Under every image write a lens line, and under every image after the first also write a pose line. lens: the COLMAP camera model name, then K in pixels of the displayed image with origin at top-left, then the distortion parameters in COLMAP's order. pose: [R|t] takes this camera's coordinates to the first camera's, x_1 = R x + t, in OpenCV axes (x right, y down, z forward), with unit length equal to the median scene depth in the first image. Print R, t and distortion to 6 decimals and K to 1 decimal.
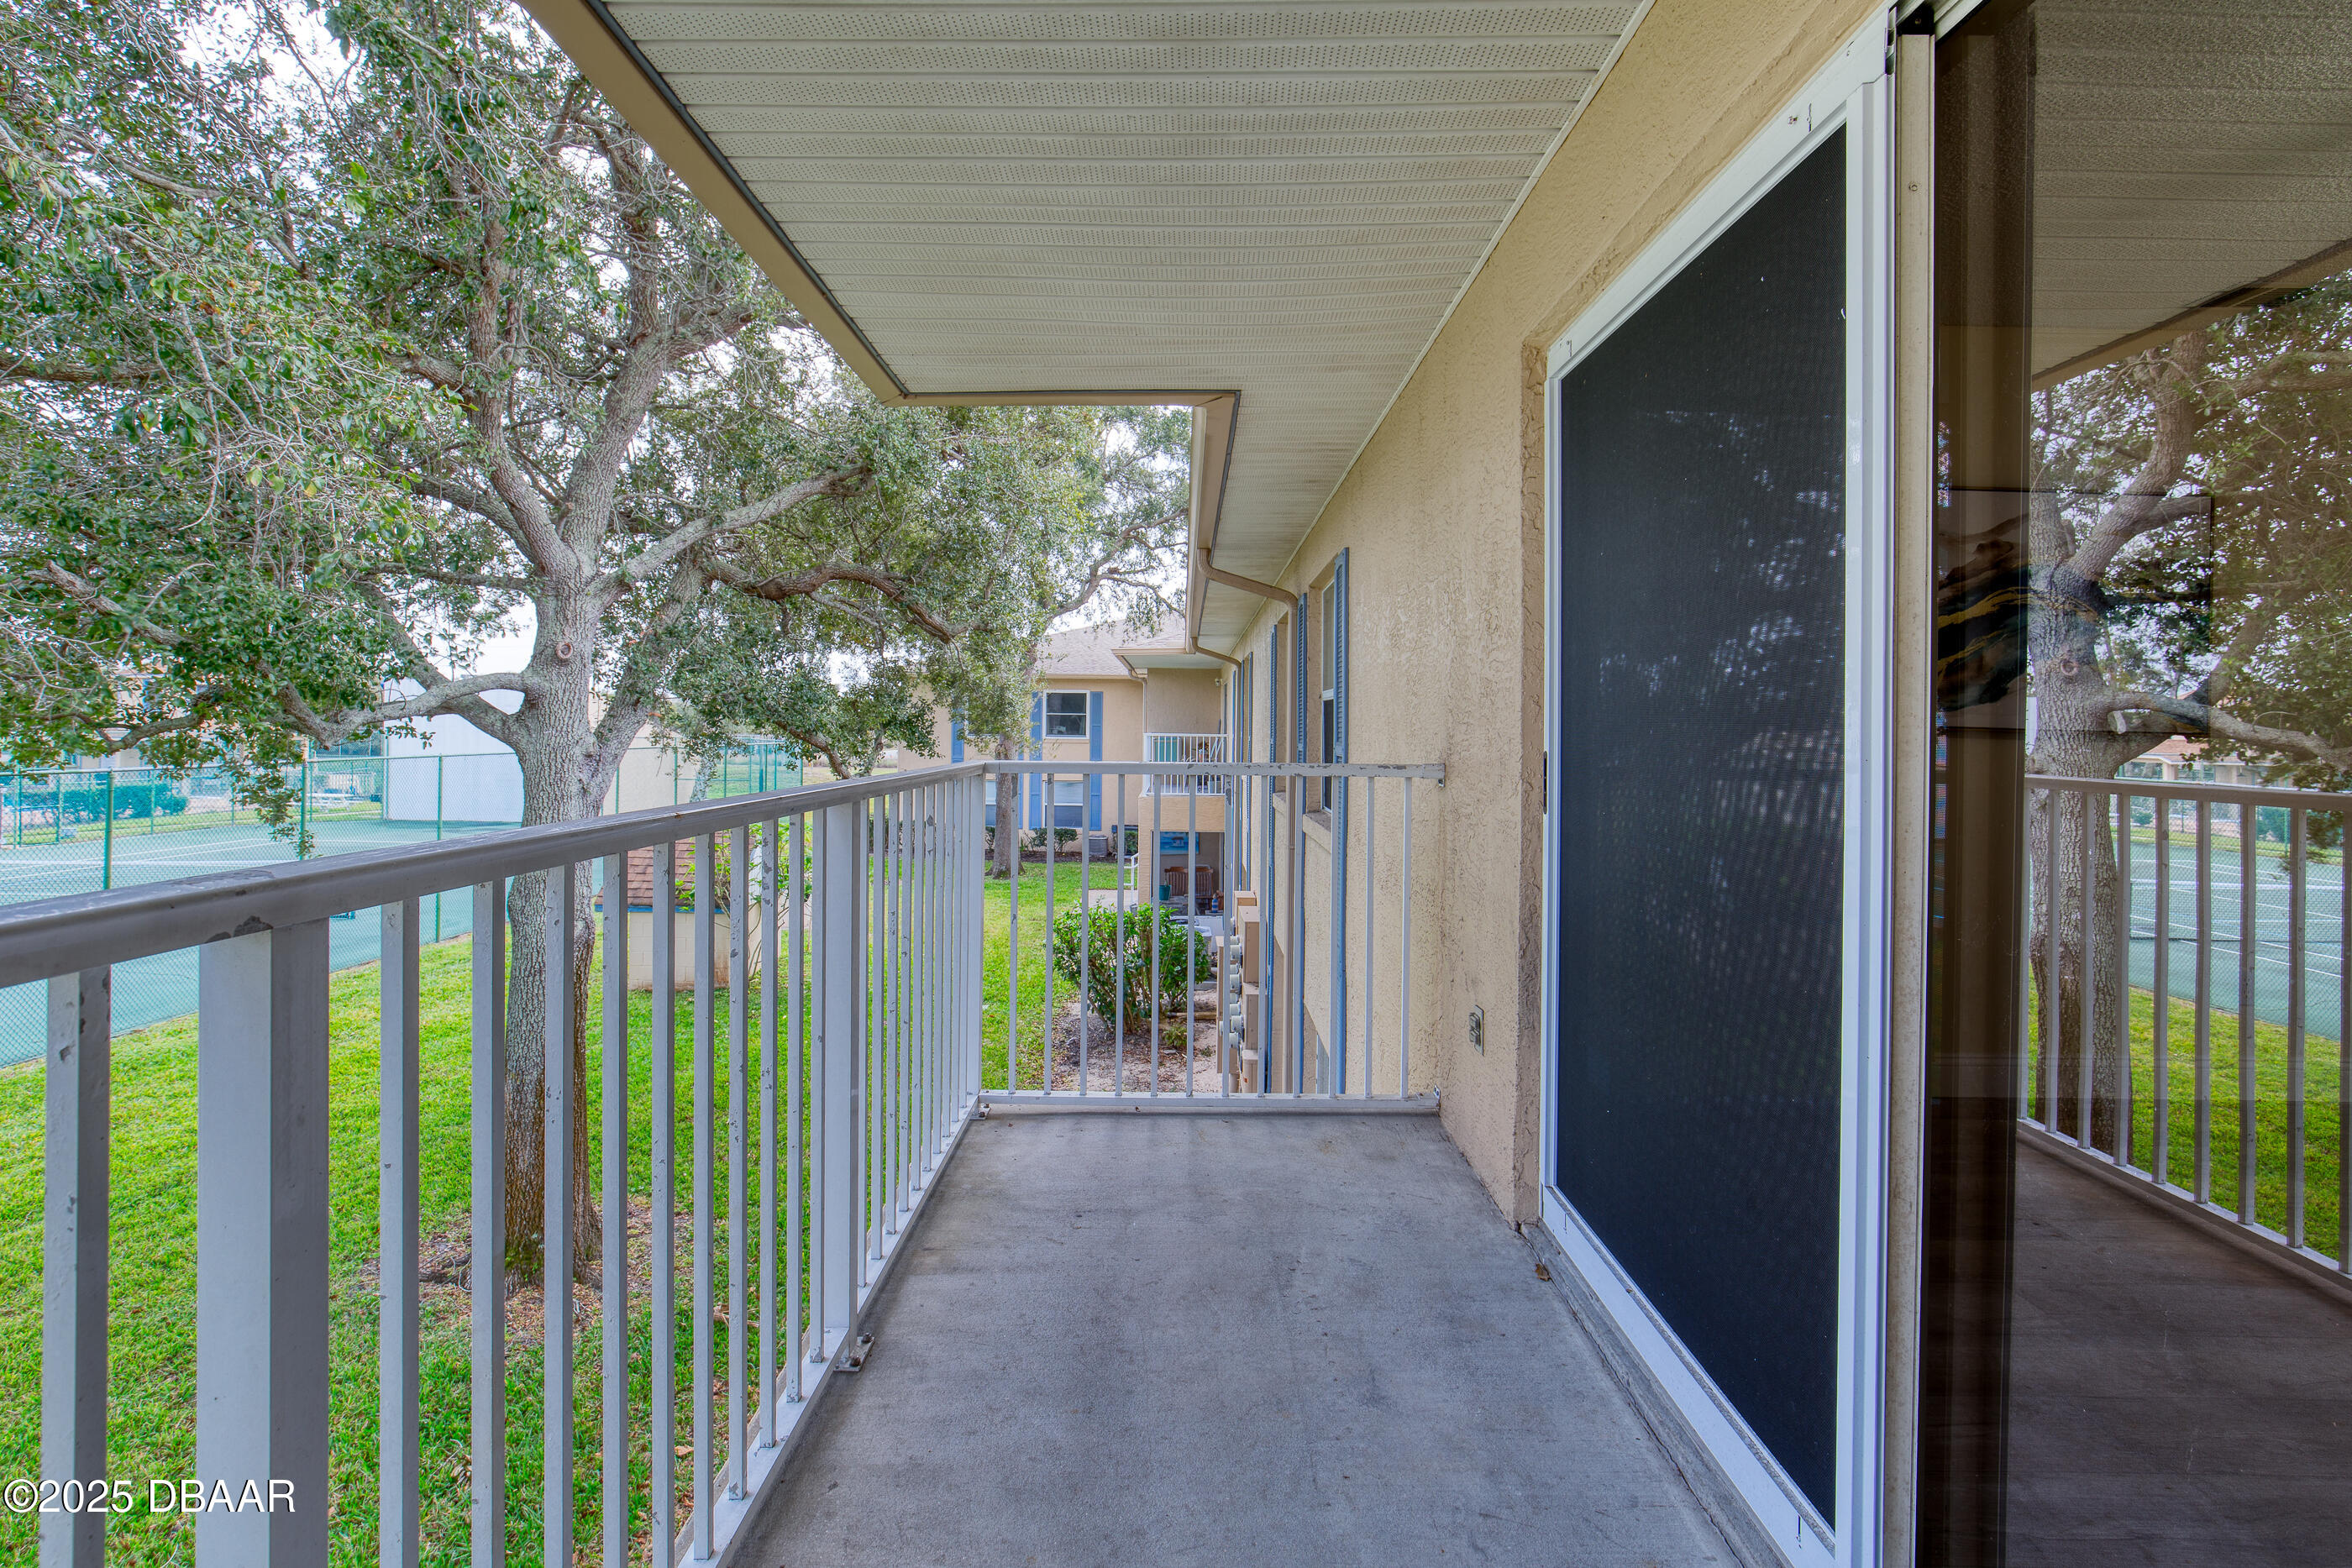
lens RADIAL K [[1114.6, 0, 1167.8], [0, 1114.6, 727.7], [0, 0, 1]] dist [-0.004594, -0.000317]
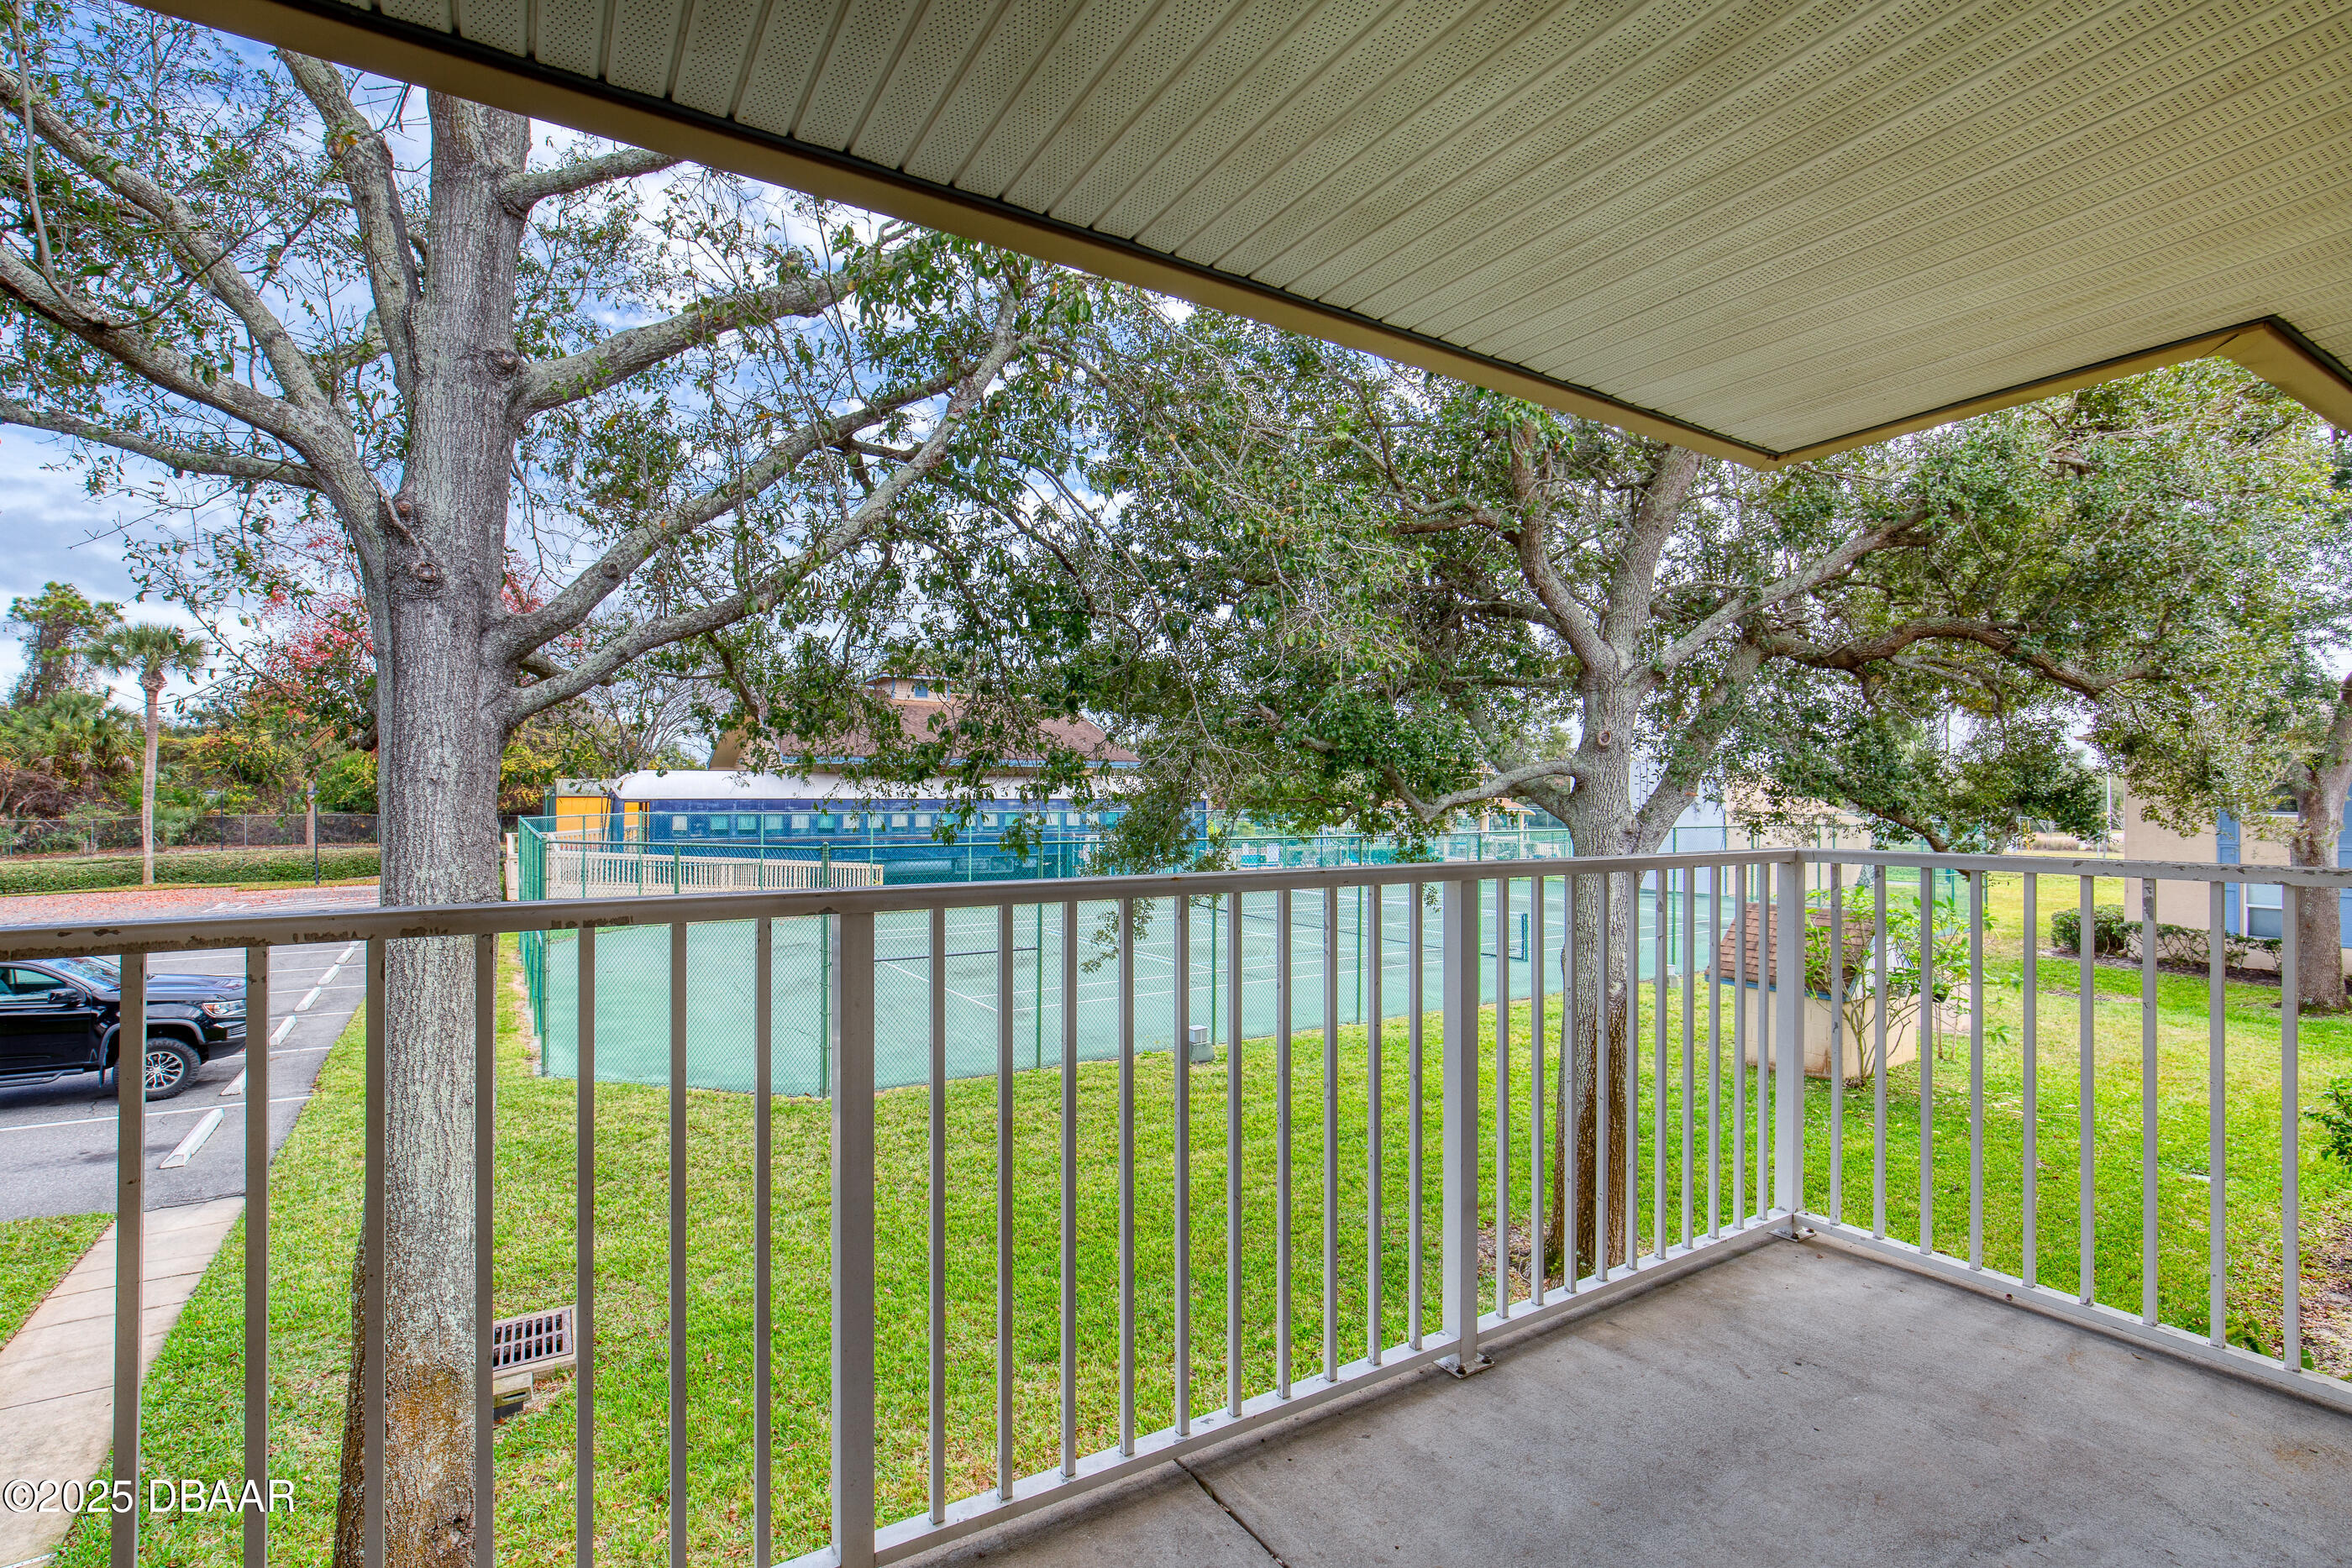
lens RADIAL K [[1075.0, 0, 1154.9], [0, 1075.0, 794.8], [0, 0, 1]] dist [-0.001103, 0.000827]
pose [[0.538844, -0.010196, -0.842344, 0.248607], [0.002799, 0.999943, -0.010313, -0.004862], [0.842401, 0.003199, 0.538842, 0.071379]]
